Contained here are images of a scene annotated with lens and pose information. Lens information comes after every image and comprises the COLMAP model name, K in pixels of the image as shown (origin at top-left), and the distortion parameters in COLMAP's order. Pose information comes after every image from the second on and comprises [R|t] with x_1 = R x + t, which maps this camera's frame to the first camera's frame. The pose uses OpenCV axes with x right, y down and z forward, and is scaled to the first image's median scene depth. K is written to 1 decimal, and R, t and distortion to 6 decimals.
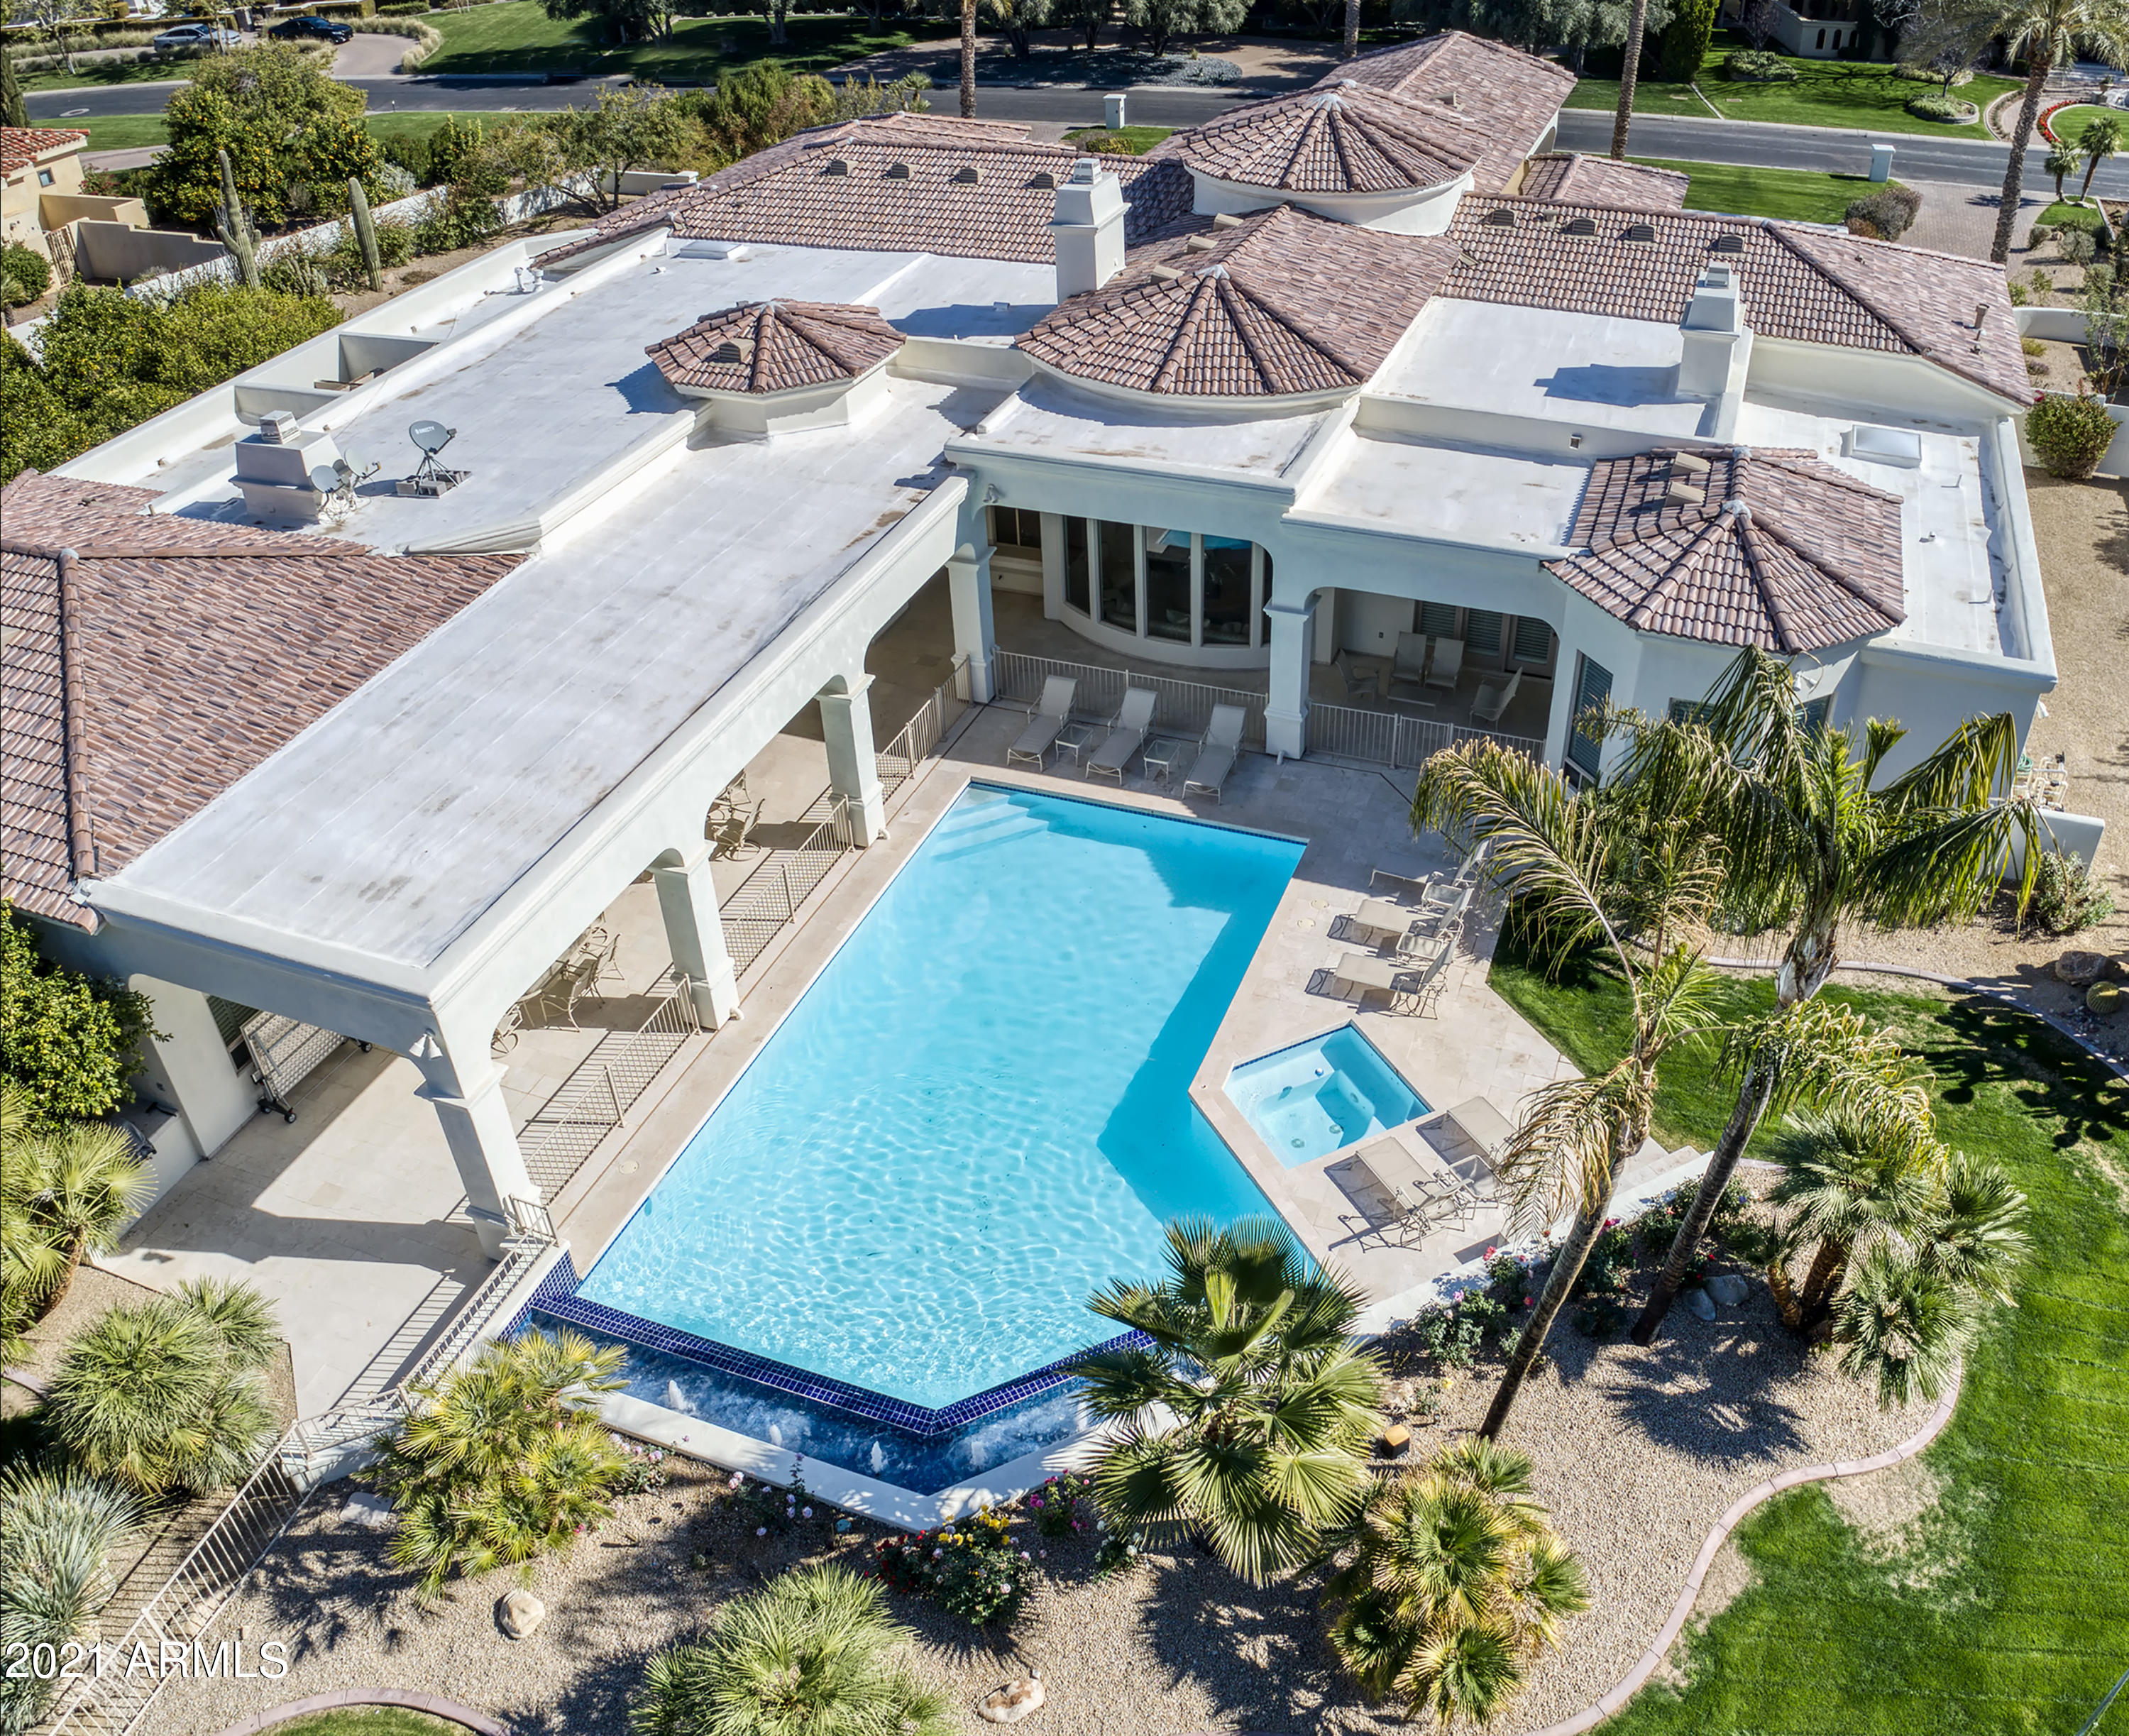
lens RADIAL K [[1691.0, 0, 1145.0], [0, 1691.0, 860.9], [0, 0, 1]] dist [-0.134711, 0.027322]
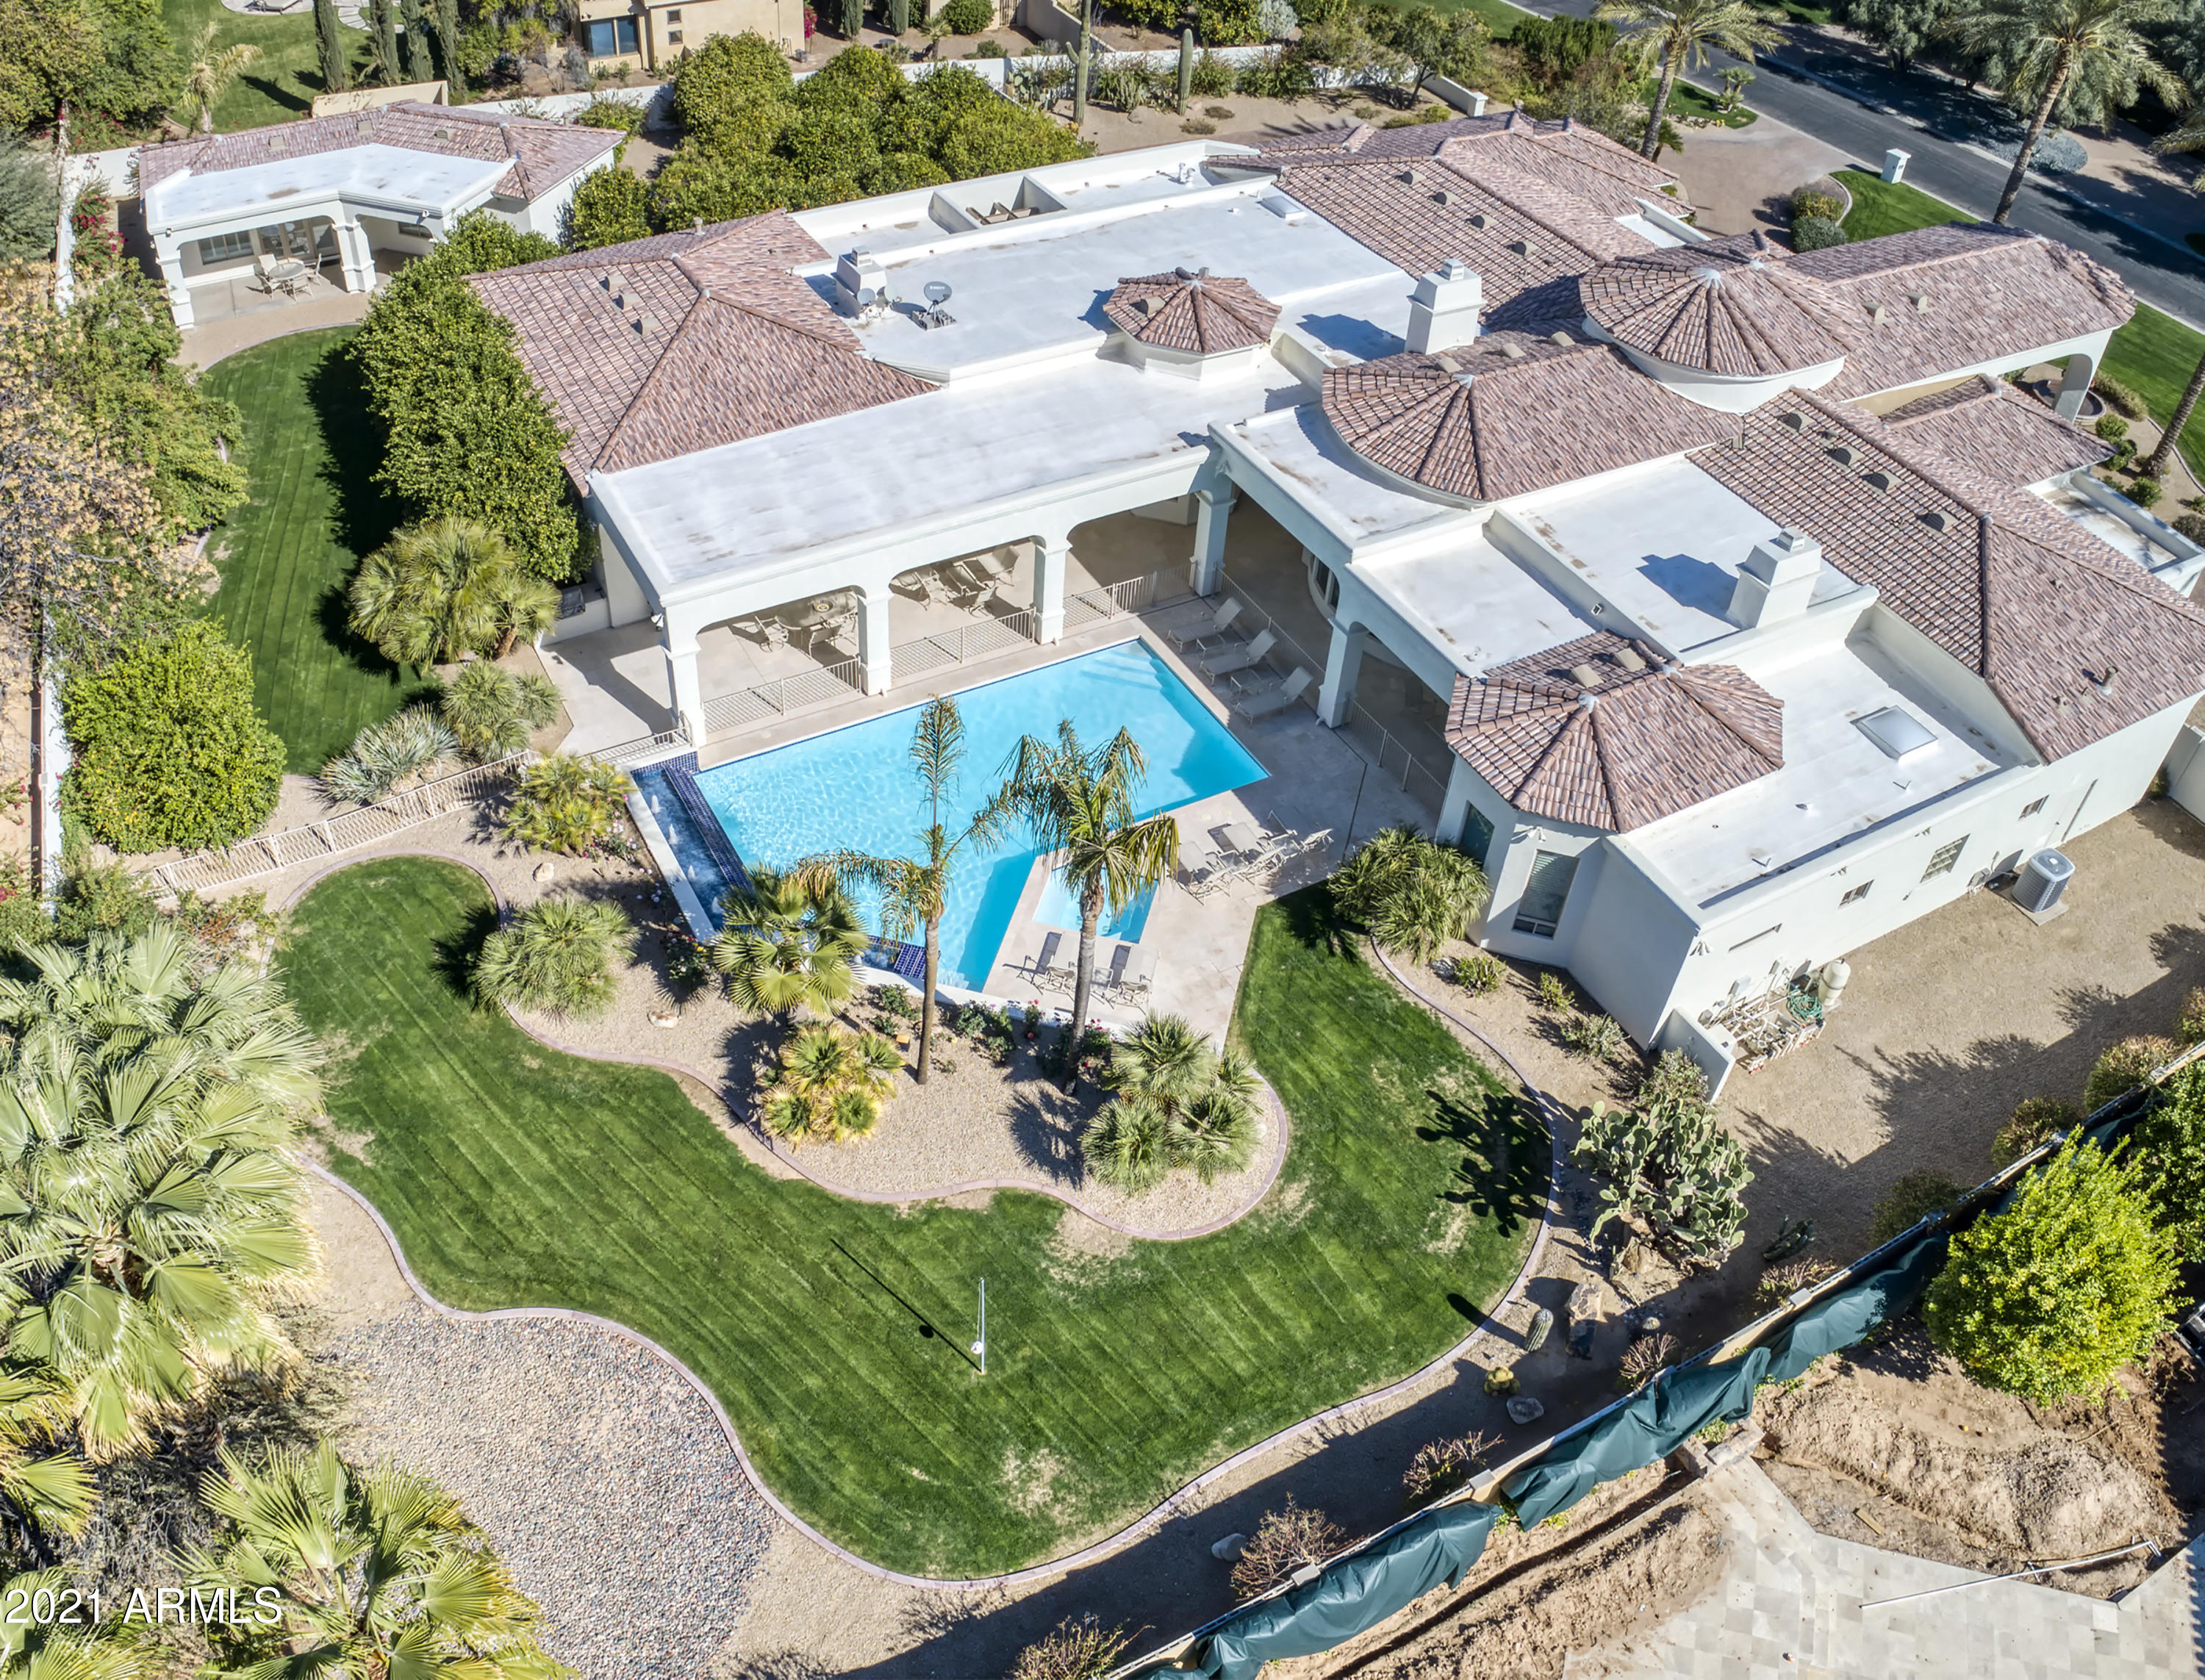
lens RADIAL K [[1720.9, 0, 1102.5], [0, 1720.9, 840.0], [0, 0, 1]] dist [-0.163729, 0.005999]
pose [[0.754666, 0.492322, -0.433704, 0.676061], [-0.437956, 0.870193, 0.225740, -0.241673], [0.488543, 0.019585, 0.872320, -0.357458]]
